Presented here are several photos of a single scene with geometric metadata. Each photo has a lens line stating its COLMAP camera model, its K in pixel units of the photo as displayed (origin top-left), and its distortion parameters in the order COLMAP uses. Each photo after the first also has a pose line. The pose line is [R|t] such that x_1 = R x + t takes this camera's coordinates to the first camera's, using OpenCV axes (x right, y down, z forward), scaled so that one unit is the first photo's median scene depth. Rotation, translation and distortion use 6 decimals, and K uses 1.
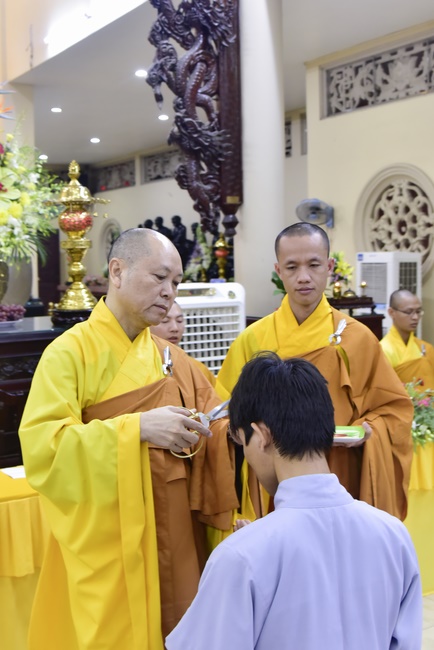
lens RADIAL K [[851.9, 0, 205.0], [0, 851.9, 301.9], [0, 0, 1]] dist [-0.093097, 0.000000]
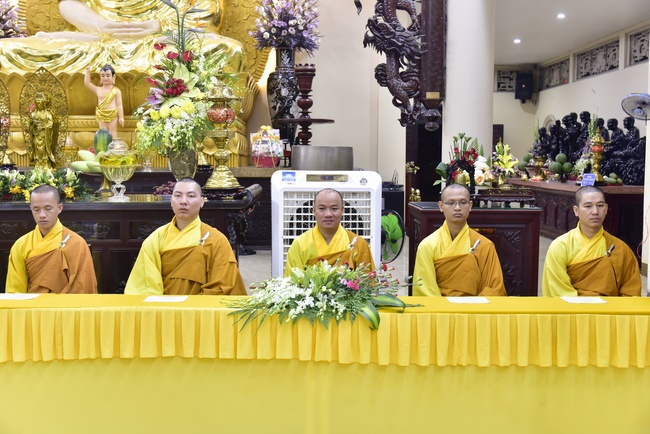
lens RADIAL K [[779.7, 0, 323.4], [0, 779.7, 218.3], [0, 0, 1]] dist [-0.017718, 0.000000]
pose [[0.865108, 0.059532, -0.498041, 0.420180], [-0.043468, 0.998094, 0.043800, -0.002216], [0.499699, -0.016243, 0.866047, 0.078835]]
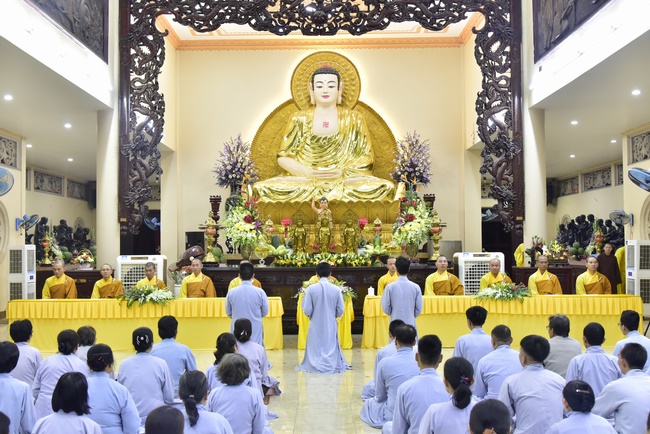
lens RADIAL K [[762.5, 0, 319.7], [0, 762.5, 217.5], [0, 0, 1]] dist [-0.015987, 0.000000]
pose [[0.852974, -0.008790, -0.521879, 0.680981], [-0.032772, 0.996984, -0.070356, 0.047299], [0.520923, 0.077114, 0.850113, -1.123298]]
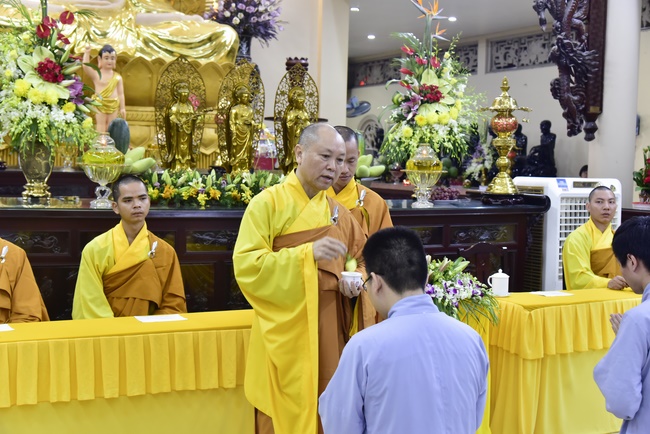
lens RADIAL K [[947.4, 0, 327.4], [0, 947.4, 228.3], [0, 0, 1]] dist [-0.013972, 0.000000]
pose [[0.996478, 0.045948, -0.070140, -0.241655], [-0.044310, 0.998712, 0.024727, 0.029737], [0.071186, -0.021532, 0.997231, -0.349114]]
